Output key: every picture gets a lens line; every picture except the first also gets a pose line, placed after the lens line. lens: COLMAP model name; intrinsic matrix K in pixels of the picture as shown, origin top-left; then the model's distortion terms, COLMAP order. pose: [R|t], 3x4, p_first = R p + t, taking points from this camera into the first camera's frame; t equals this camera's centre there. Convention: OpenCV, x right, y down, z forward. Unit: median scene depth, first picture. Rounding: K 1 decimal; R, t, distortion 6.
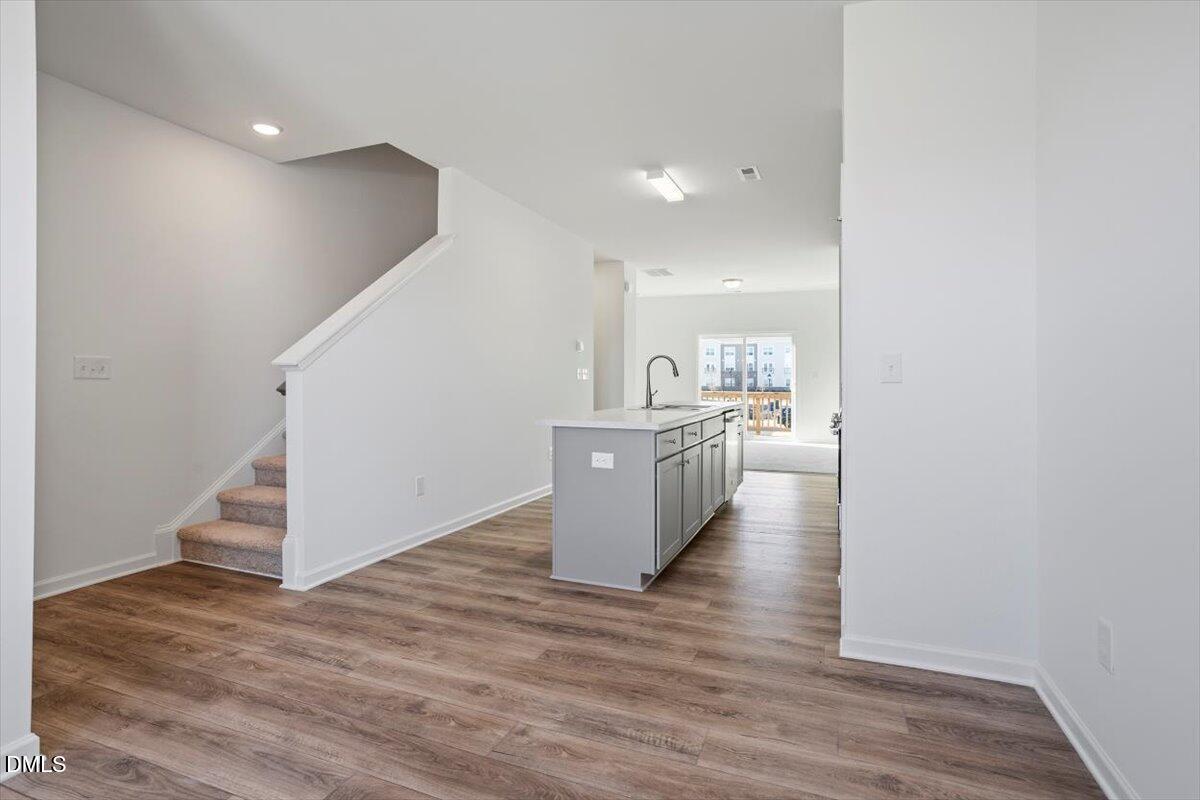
lens RADIAL K [[594.4, 0, 594.6], [0, 594.4, 391.5], [0, 0, 1]] dist [-0.057403, 0.049368]
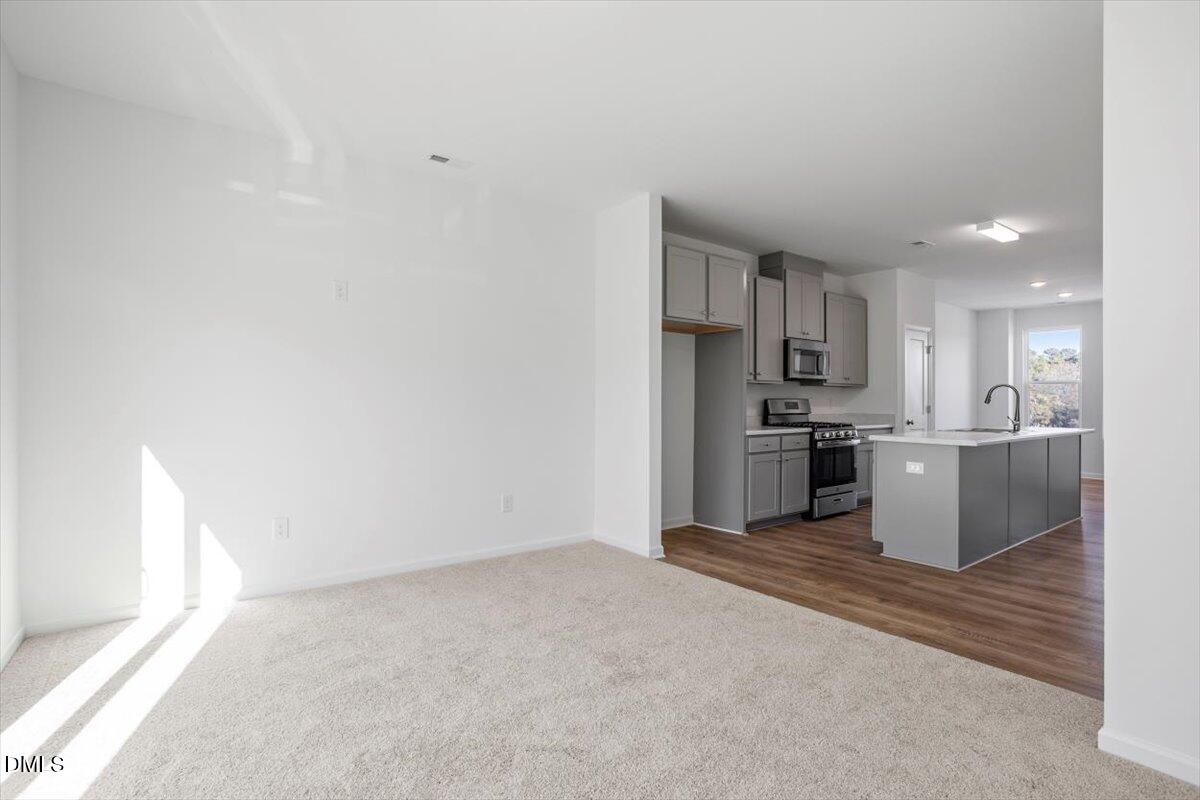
lens RADIAL K [[594.4, 0, 594.6], [0, 594.4, 391.5], [0, 0, 1]] dist [-0.057403, 0.049368]
pose [[-0.866787, -0.004354, 0.498659, 0.115517], [0.000288, 0.999957, 0.009231, -0.030049], [-0.498678, 0.008145, -0.866749, 1.187318]]
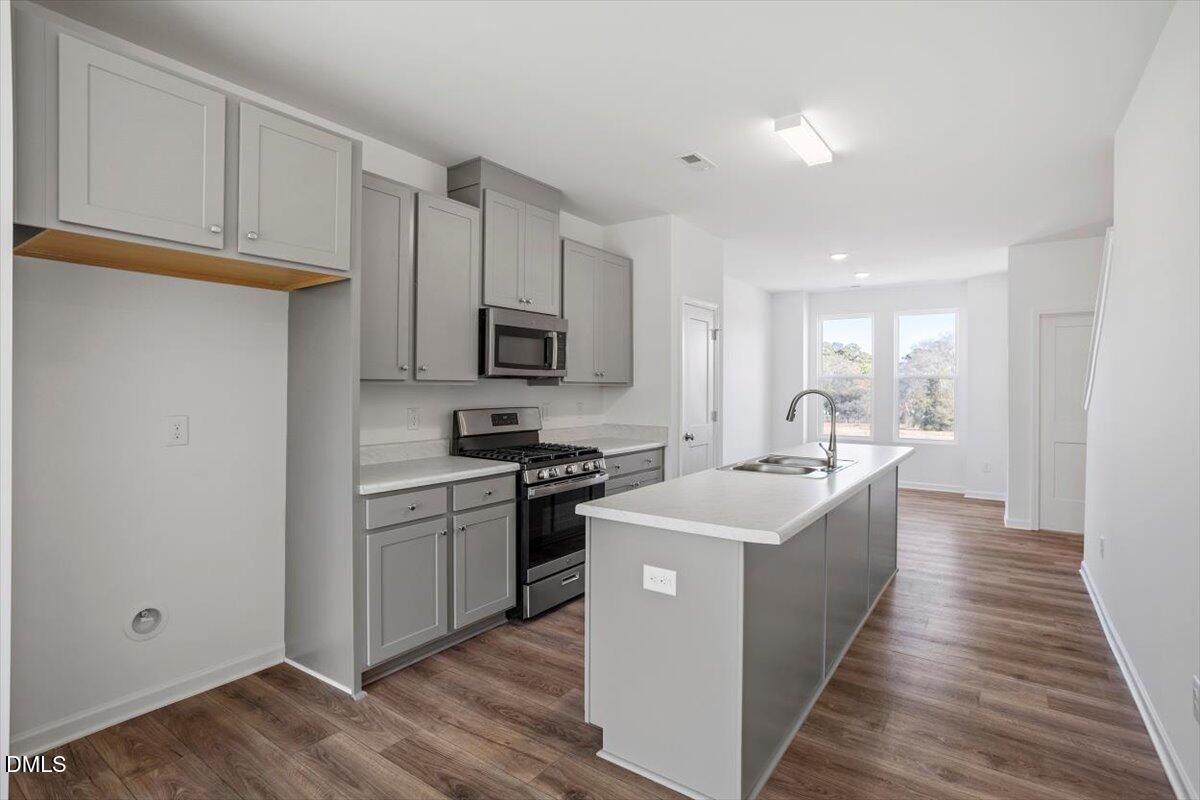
lens RADIAL K [[594.4, 0, 594.6], [0, 594.4, 391.5], [0, 0, 1]] dist [-0.057403, 0.049368]
pose [[-0.973980, -0.006935, 0.226526, 0.102238], [-0.000608, 0.999608, 0.027989, -0.039101], [-0.226631, 0.027123, -0.973603, 0.874349]]
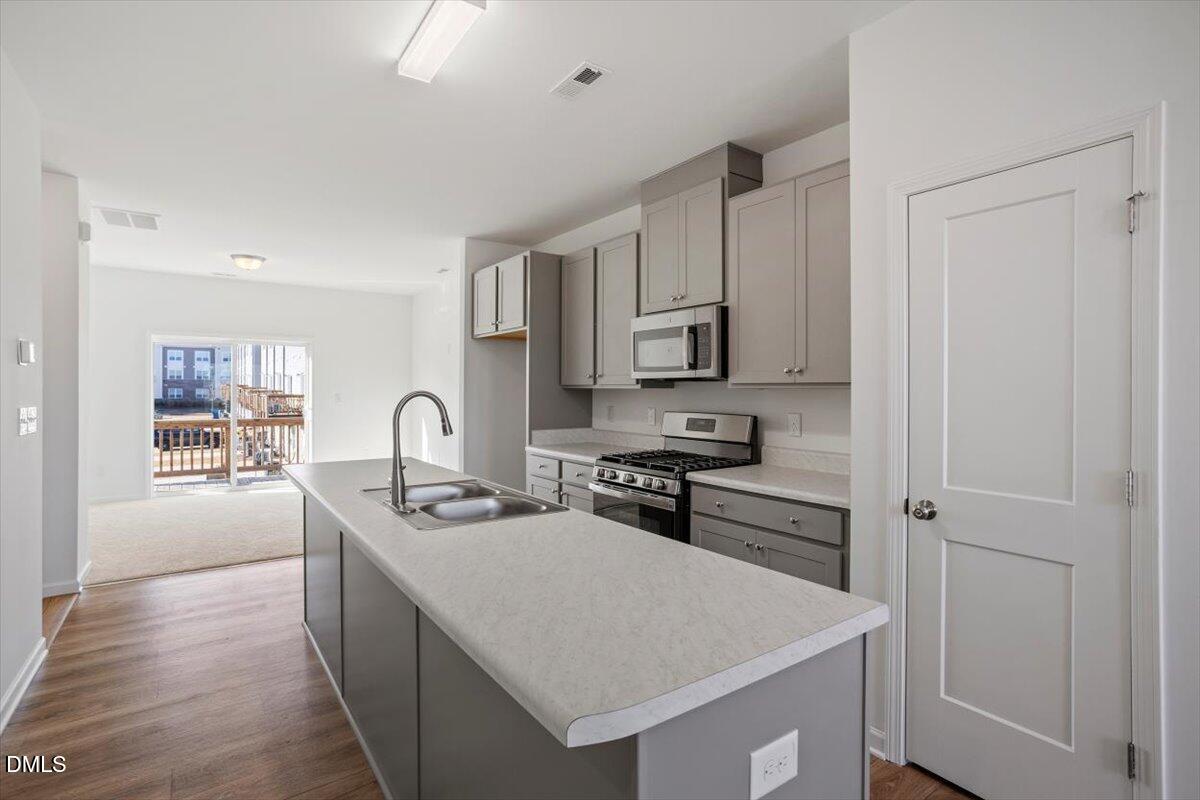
lens RADIAL K [[594.4, 0, 594.6], [0, 594.4, 391.5], [0, 0, 1]] dist [-0.057403, 0.049368]
pose [[0.543785, -0.006383, 0.839200, -0.106513], [0.018114, 0.999827, -0.004133, -0.029249], [-0.839029, 0.017449, 0.543807, 0.326422]]
